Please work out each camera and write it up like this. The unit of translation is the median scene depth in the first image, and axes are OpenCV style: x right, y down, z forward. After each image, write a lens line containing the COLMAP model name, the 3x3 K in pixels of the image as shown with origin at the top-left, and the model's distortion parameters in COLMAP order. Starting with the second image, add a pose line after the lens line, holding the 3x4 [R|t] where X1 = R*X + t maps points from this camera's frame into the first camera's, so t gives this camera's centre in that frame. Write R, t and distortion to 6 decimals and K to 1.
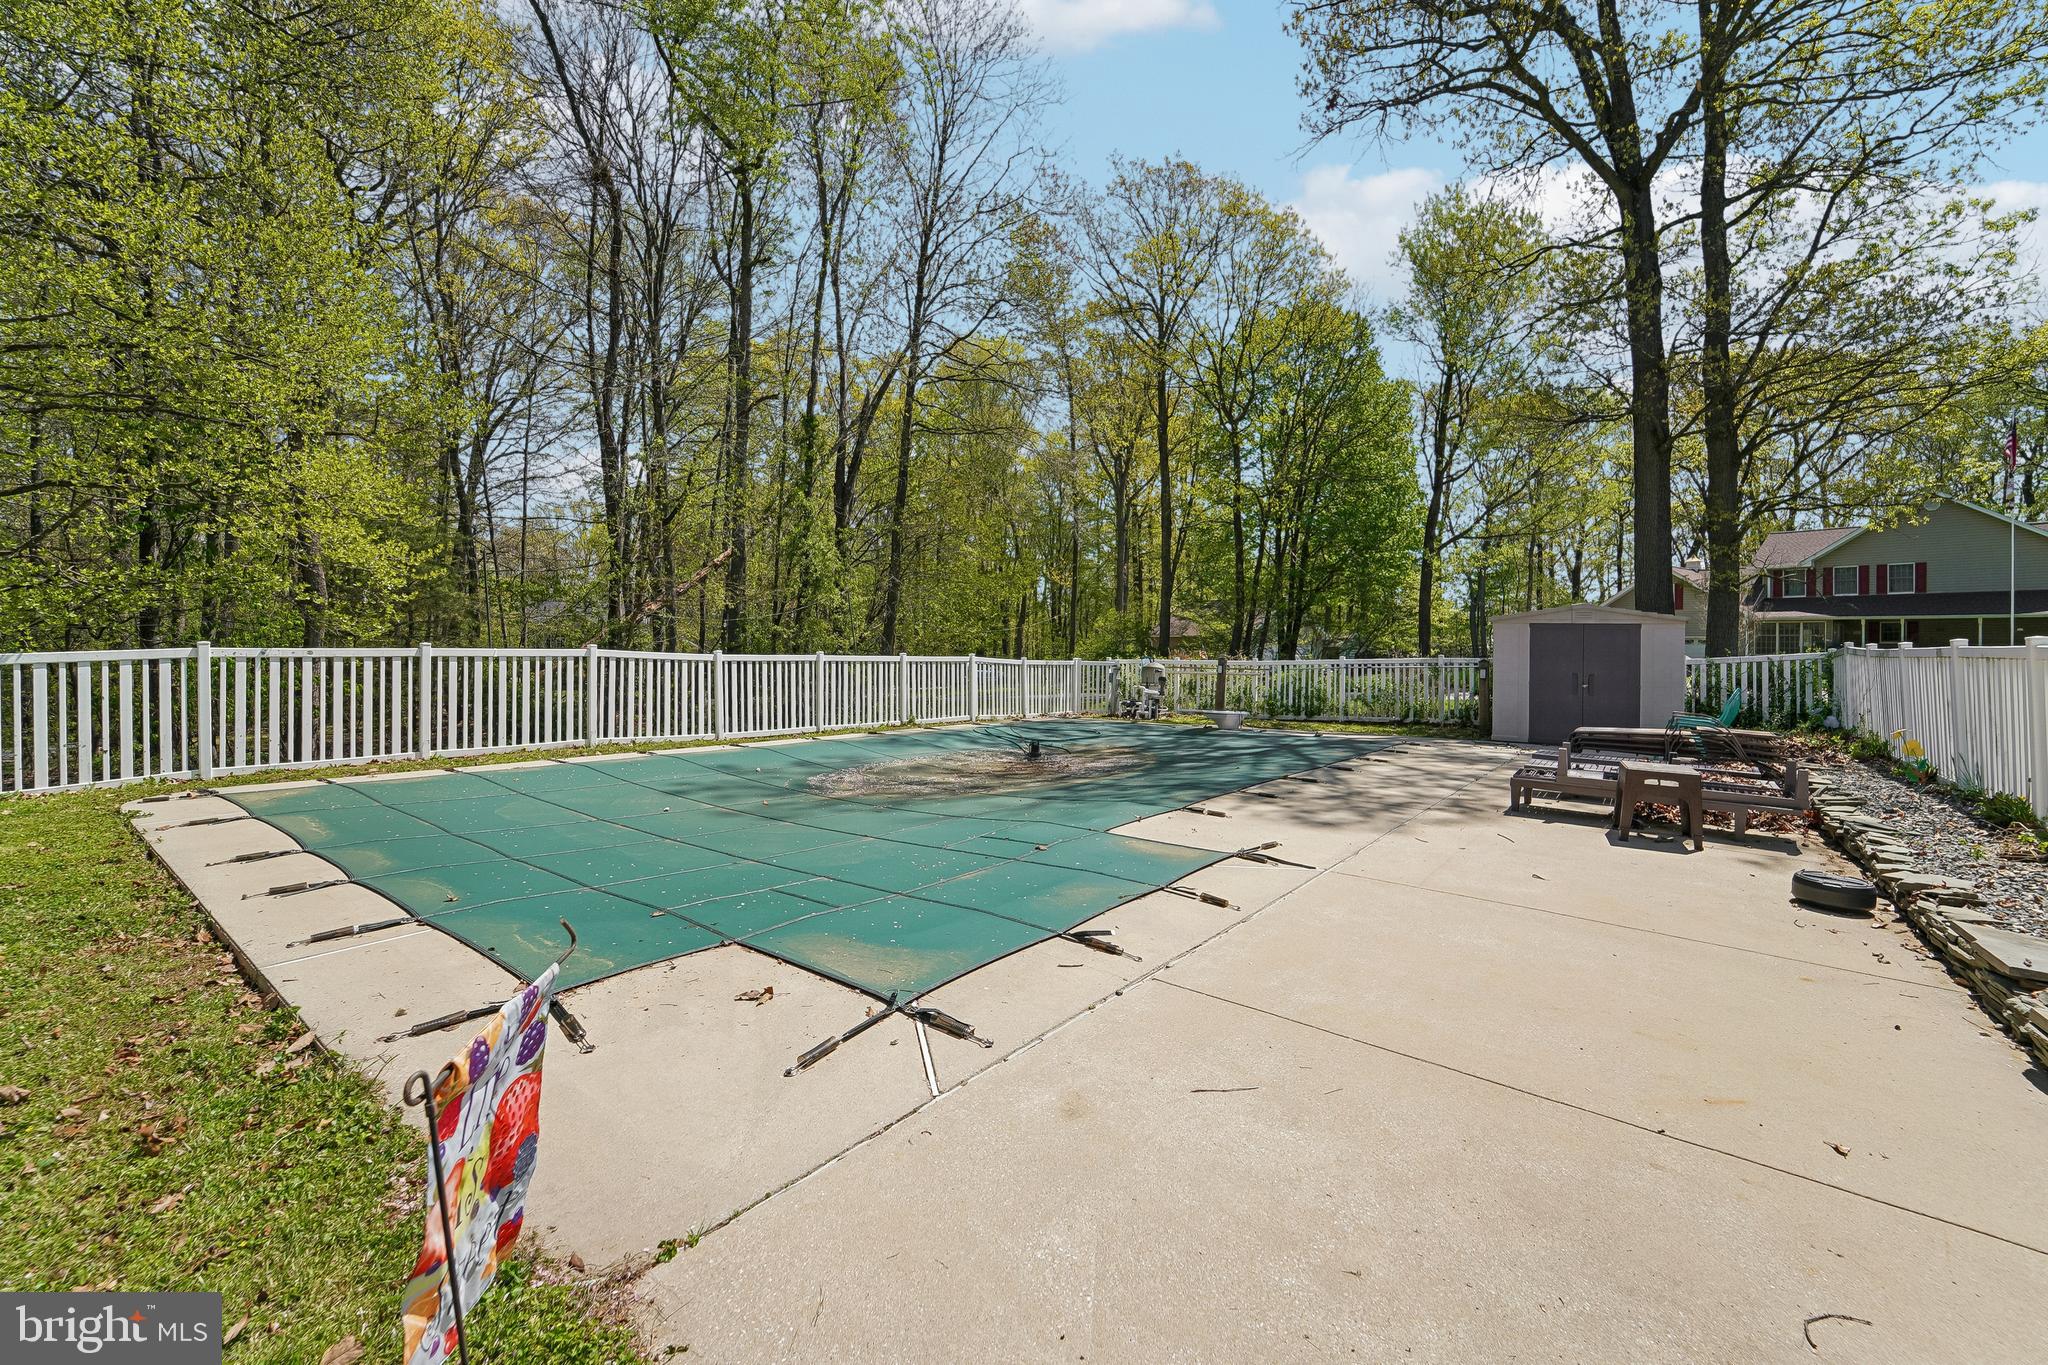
lens RADIAL K [[838.6, 0, 1021.8], [0, 838.6, 672.2], [0, 0, 1]] dist [0.001296, 0.000186]
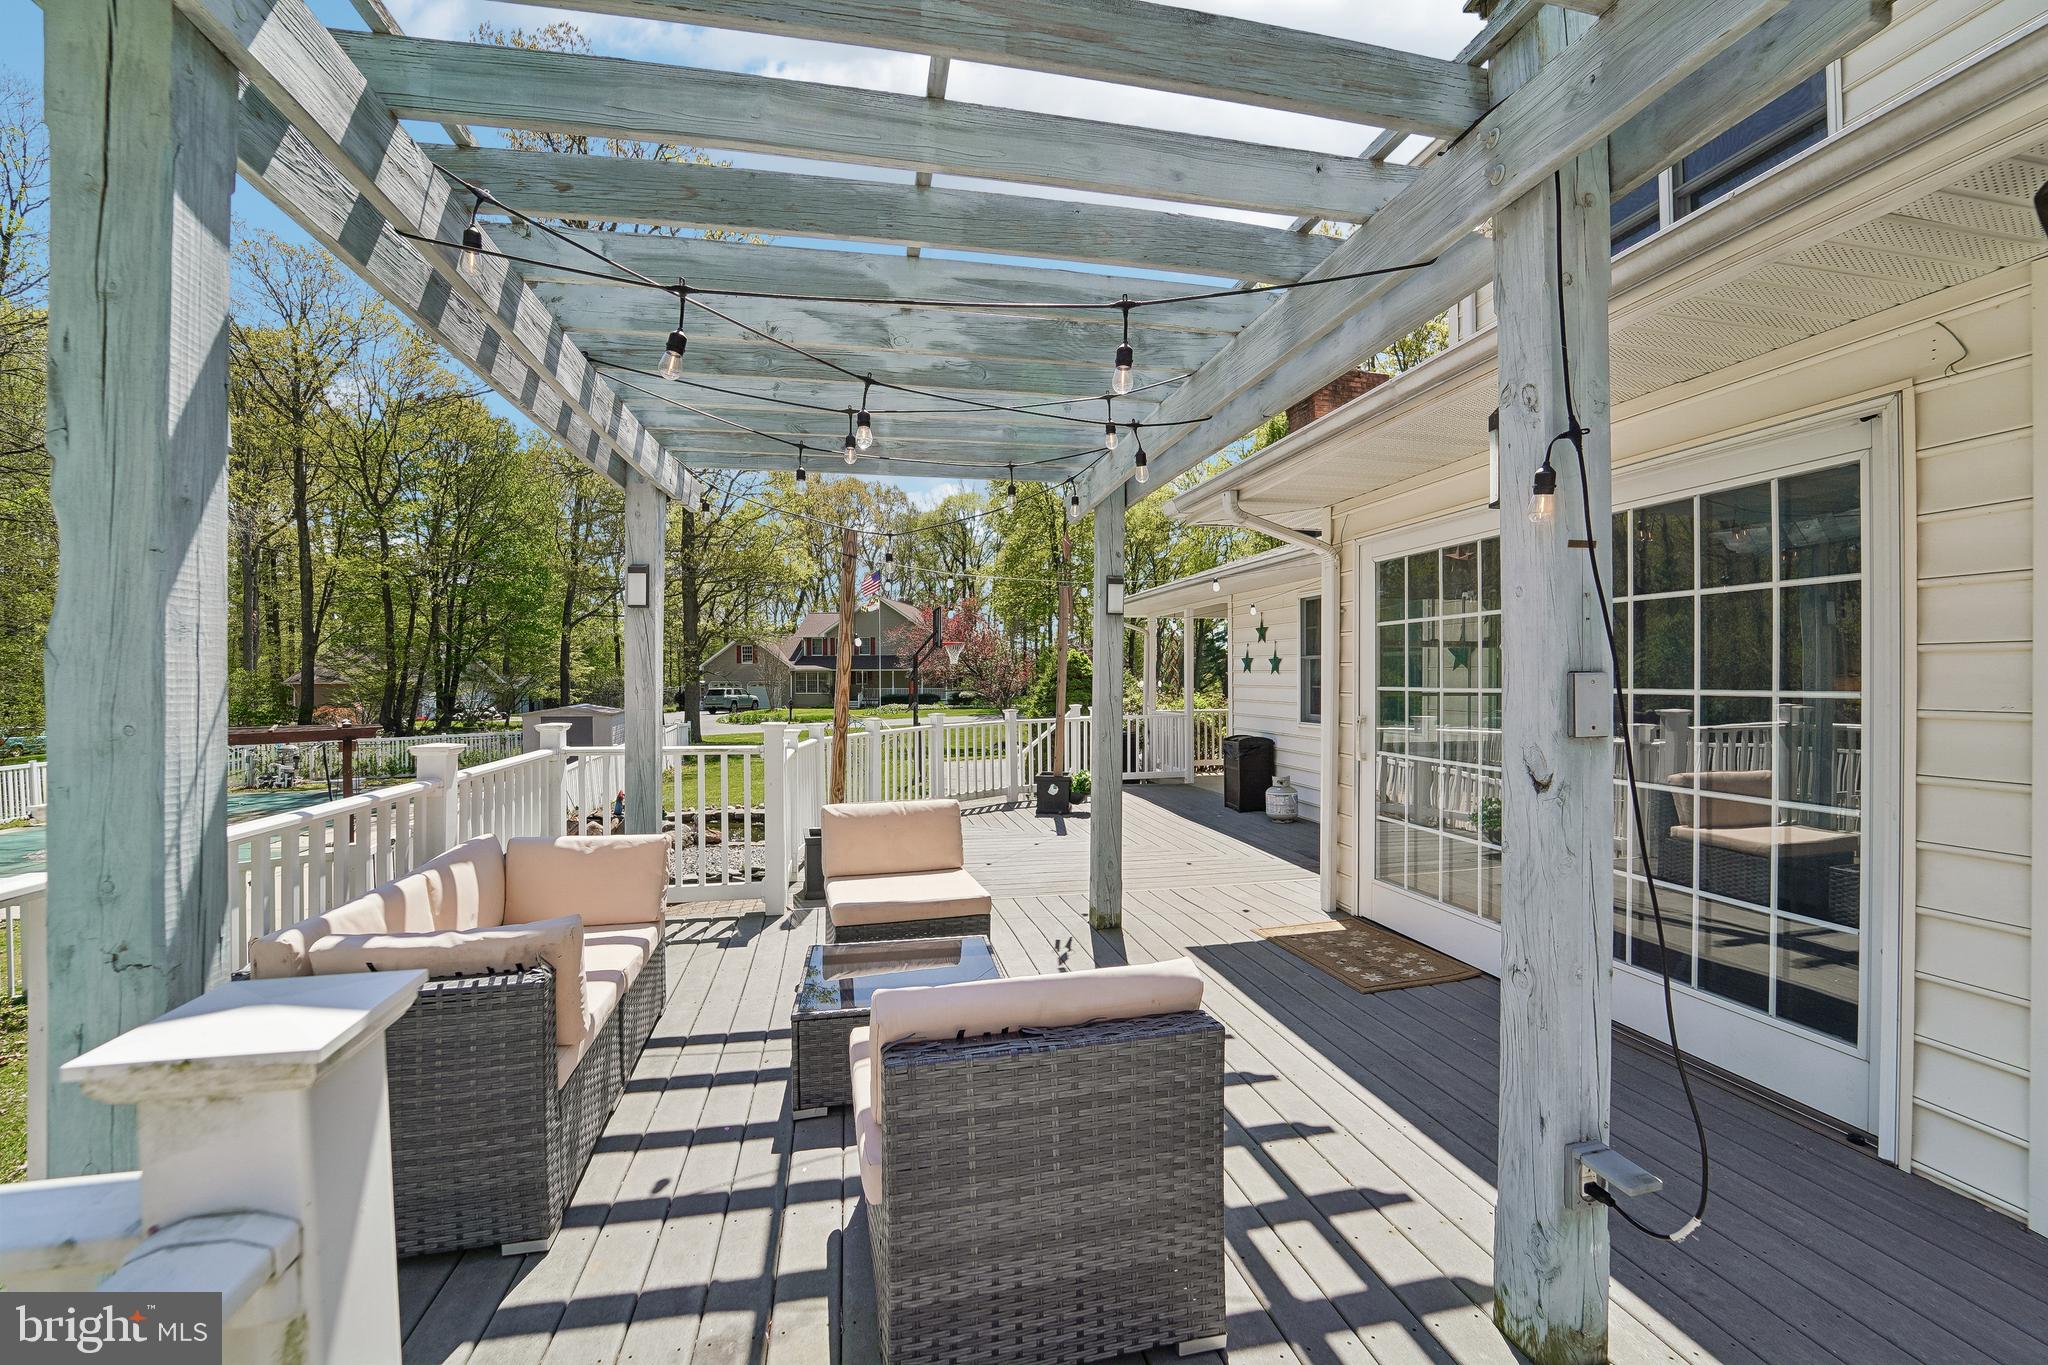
lens RADIAL K [[838.6, 0, 1009.3], [0, 838.6, 683.7], [0, 0, 1]] dist [0.001296, 0.000186]
pose [[0.655987, -0.022748, 0.754429, -0.101688], [0.027258, 0.999608, 0.006440, -0.086147], [-0.754280, 0.016340, 0.656350, -0.780358]]
